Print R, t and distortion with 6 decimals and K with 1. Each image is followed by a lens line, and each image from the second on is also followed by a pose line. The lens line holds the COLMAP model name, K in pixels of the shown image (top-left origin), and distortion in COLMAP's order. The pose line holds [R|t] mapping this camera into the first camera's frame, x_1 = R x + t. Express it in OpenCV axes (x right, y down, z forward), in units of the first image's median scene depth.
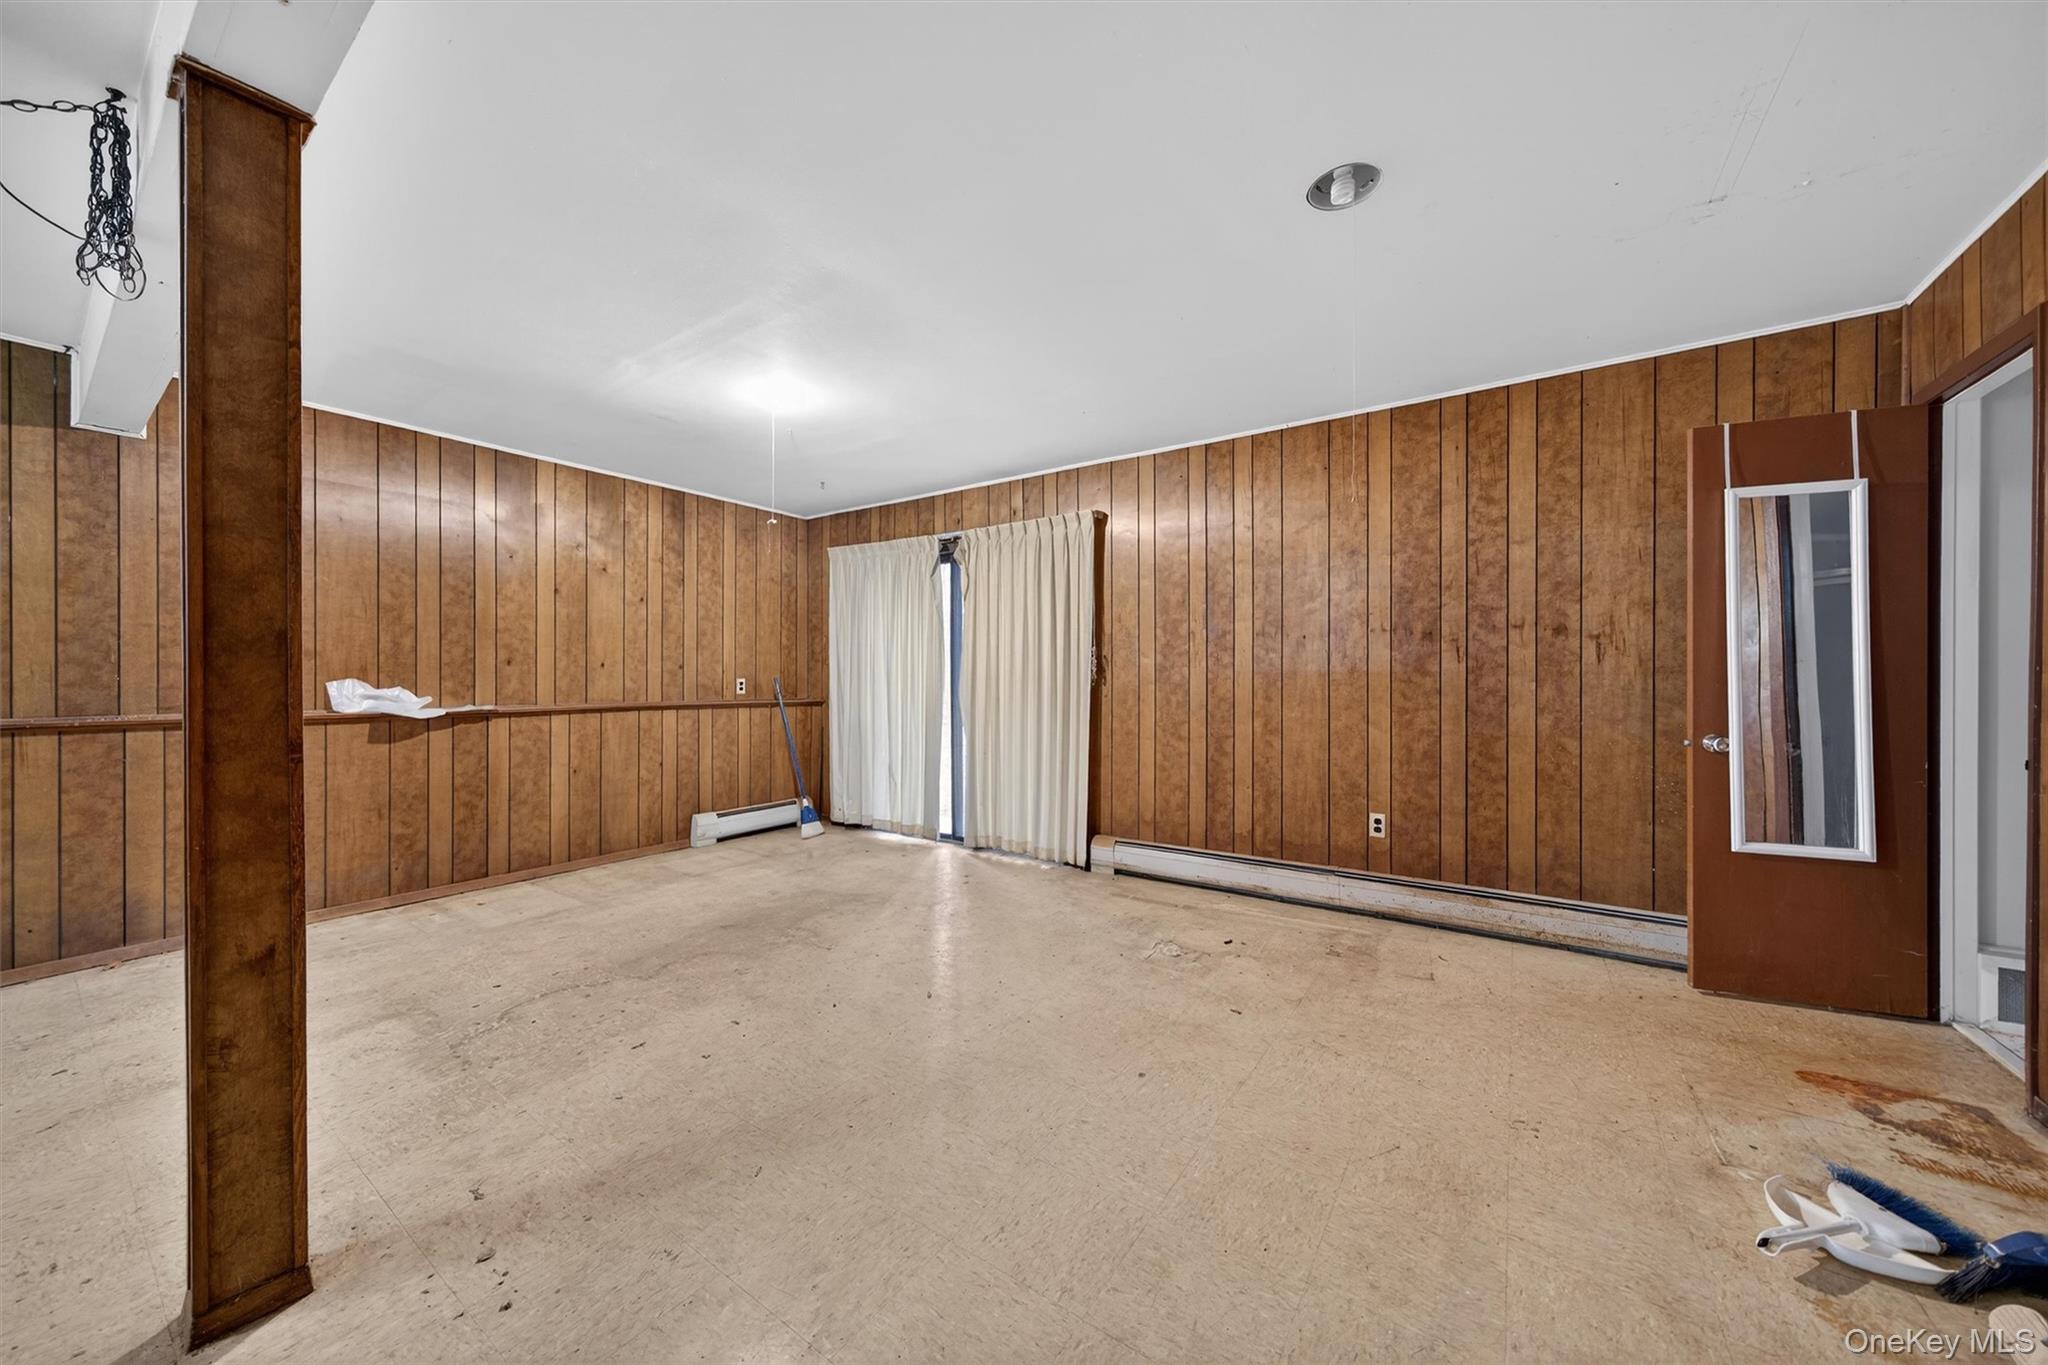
lens RADIAL K [[703.0, 0, 1024.5], [0, 703.0, 684.0], [0, 0, 1]] dist [0.001688, 0.000076]
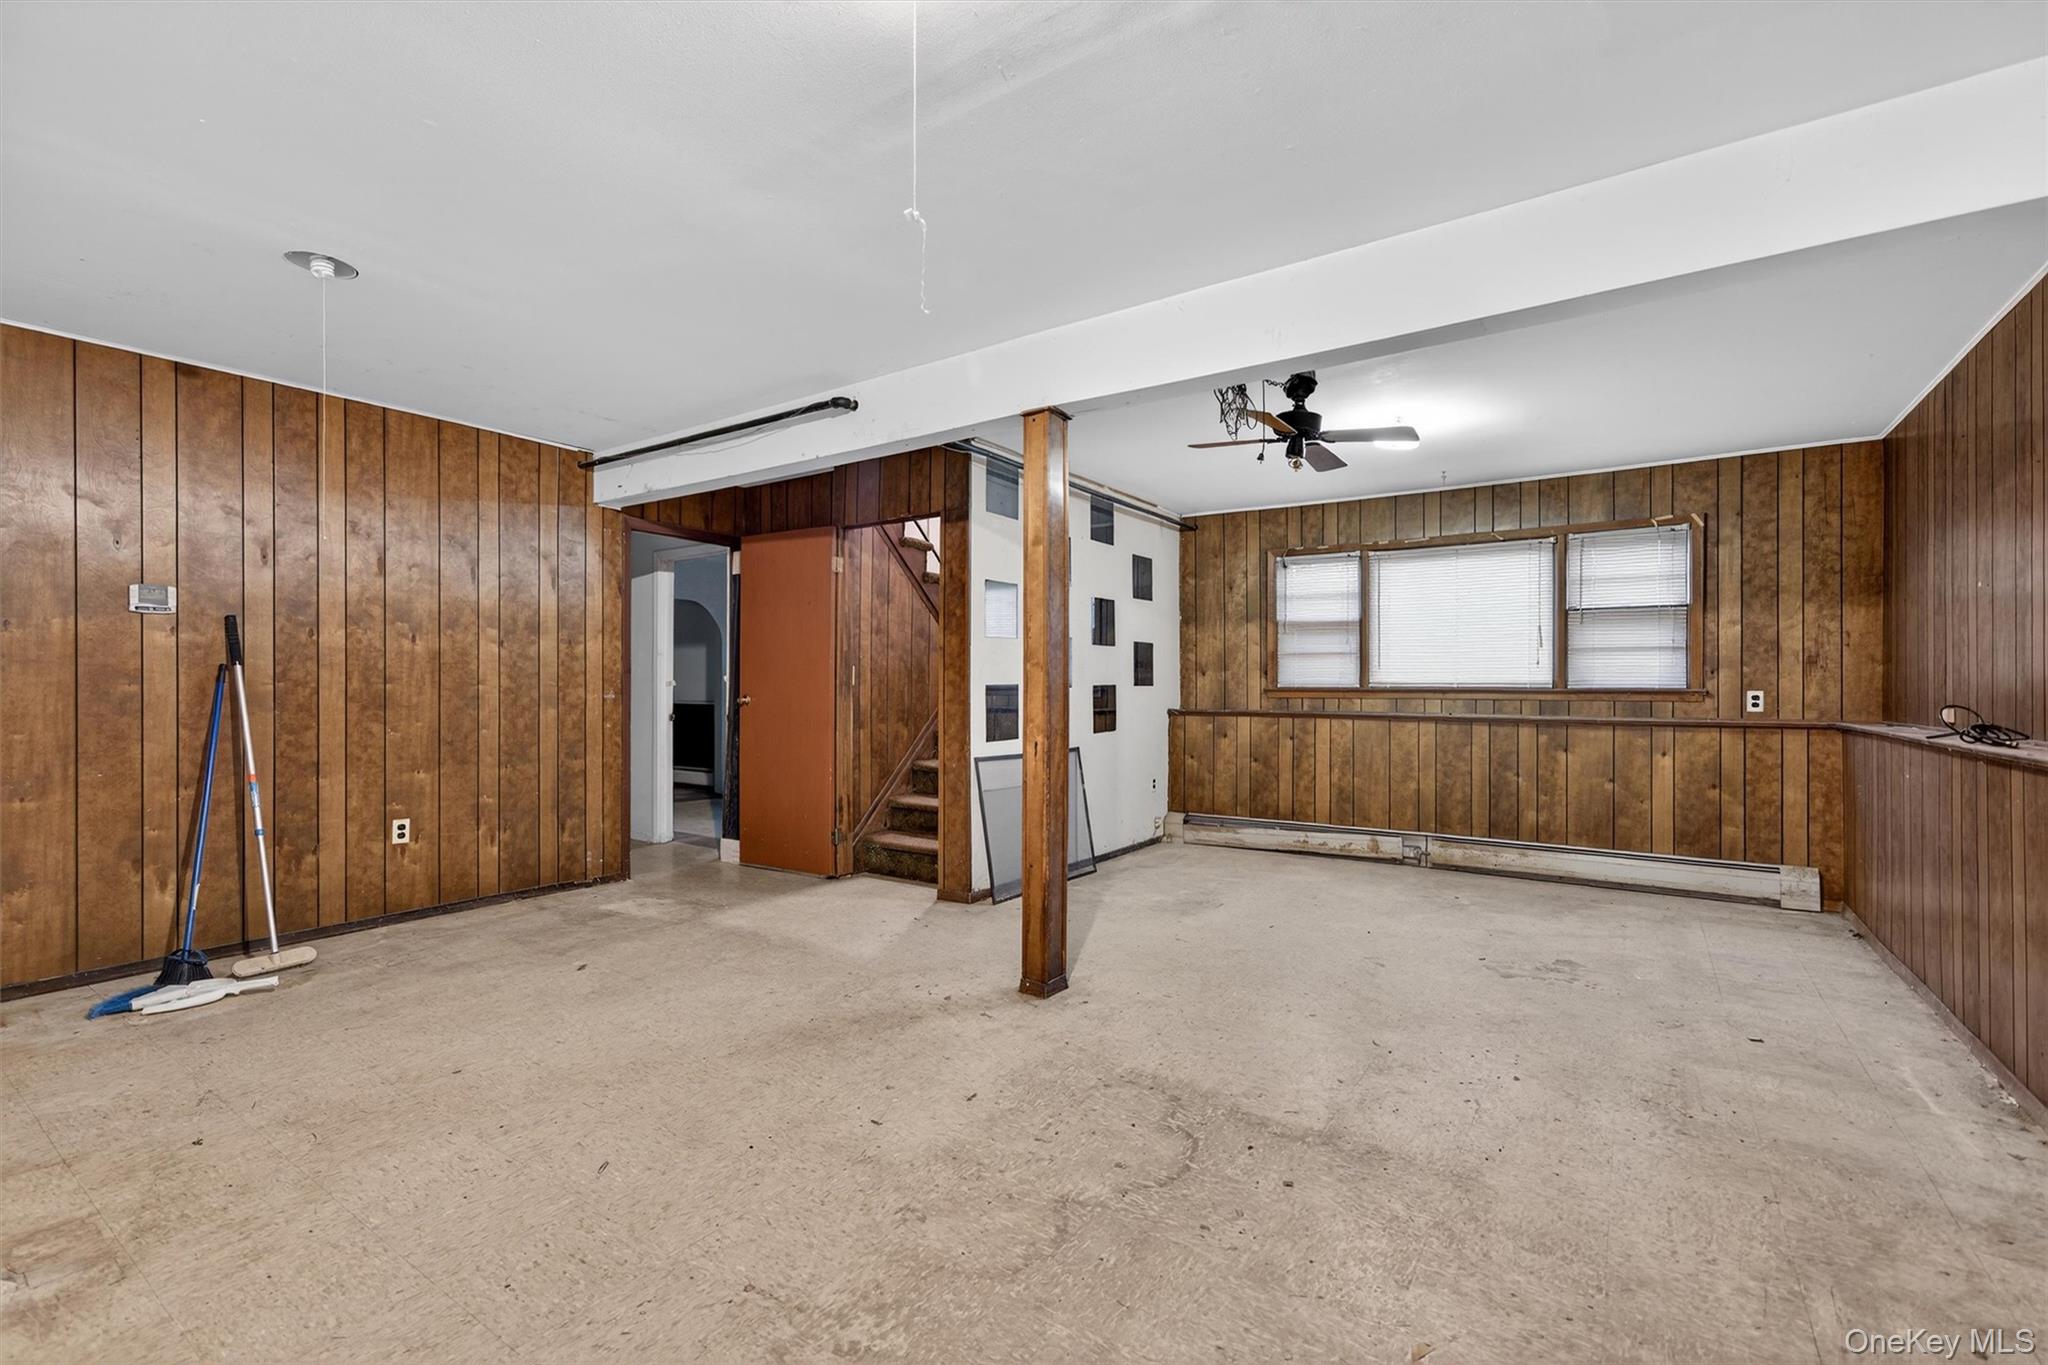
lens RADIAL K [[868.7, 0, 1024.4], [0, 868.7, 684.2], [0, 0, 1]] dist [-0.020335, 0.000851]
pose [[-0.999973, -0.007301, 0.000135, -0.573000], [-0.007302, 0.999972, -0.001641, -0.009562], [-0.000123, -0.001642, -0.999999, 1.967574]]
